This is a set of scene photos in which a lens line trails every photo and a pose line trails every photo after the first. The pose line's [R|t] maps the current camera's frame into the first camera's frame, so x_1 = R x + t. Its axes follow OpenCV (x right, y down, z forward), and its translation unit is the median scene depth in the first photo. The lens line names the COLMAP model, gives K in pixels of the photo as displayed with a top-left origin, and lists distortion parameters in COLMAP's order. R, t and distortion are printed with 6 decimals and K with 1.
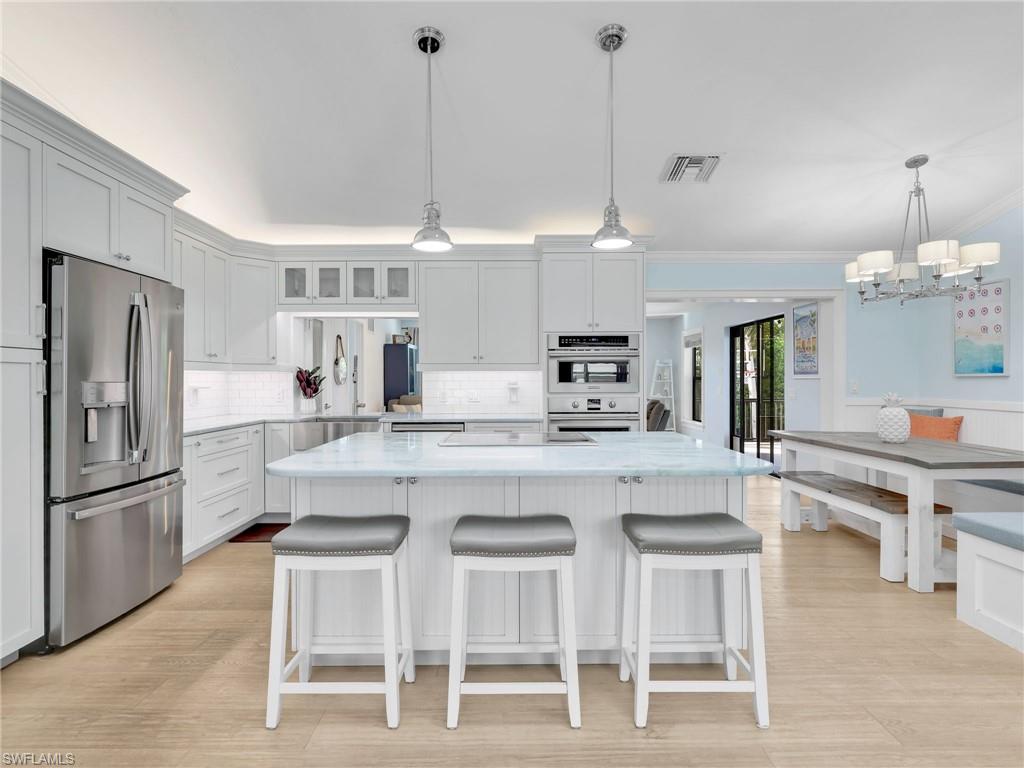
lens RADIAL K [[548.7, 0, 511.7], [0, 548.7, 381.6], [0, 0, 1]] dist [-0.007126, 0.002240]
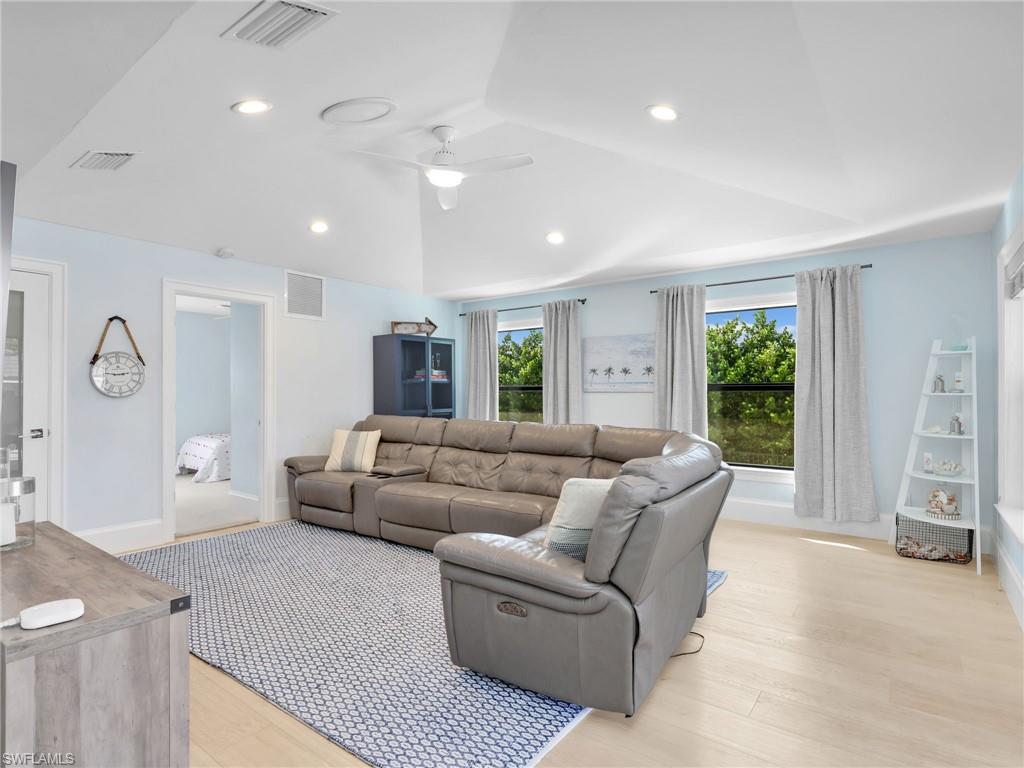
lens RADIAL K [[548.7, 0, 514.9], [0, 548.7, 384.5], [0, 0, 1]] dist [-0.007126, 0.002240]
pose [[0.796966, -0.004253, -0.604009, 0.690673], [-0.003645, 0.999923, -0.011851, -0.005696], [0.604013, 0.011647, 0.796889, 1.332000]]
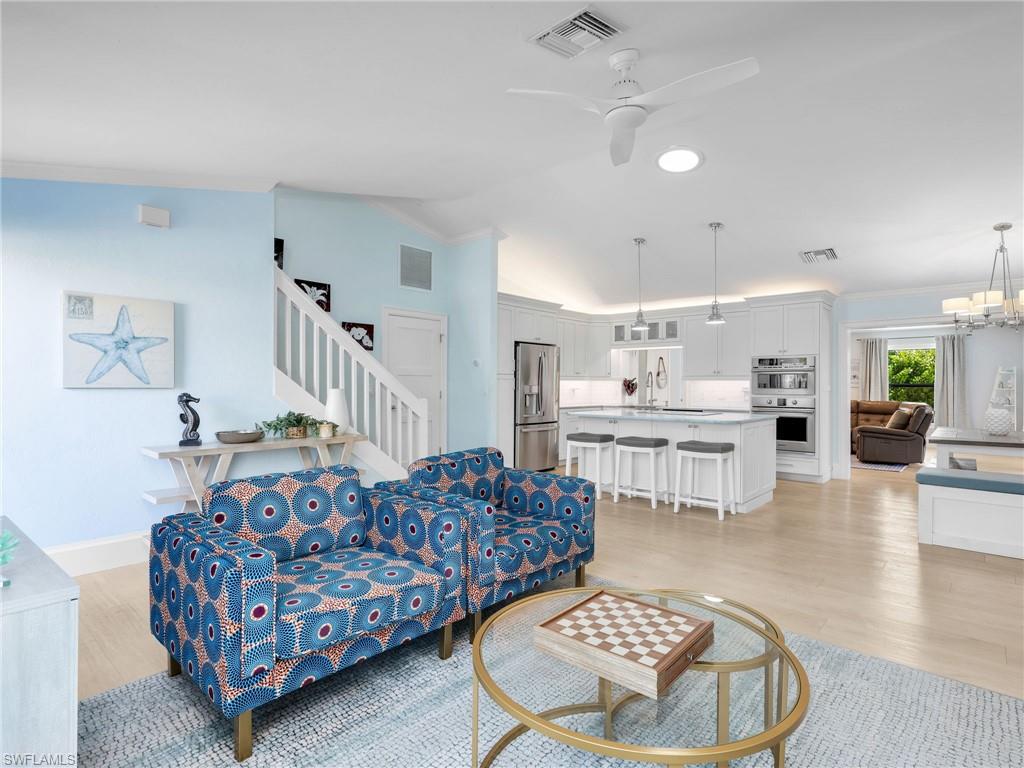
lens RADIAL K [[548.7, 0, 522.5], [0, 548.7, 379.0], [0, 0, 1]] dist [-0.007126, 0.002240]
pose [[0.757019, -0.000218, -0.653393, 0.680895], [-0.009641, 0.999887, -0.011503, 0.000851], [0.653322, 0.015007, 0.756931, -0.745123]]
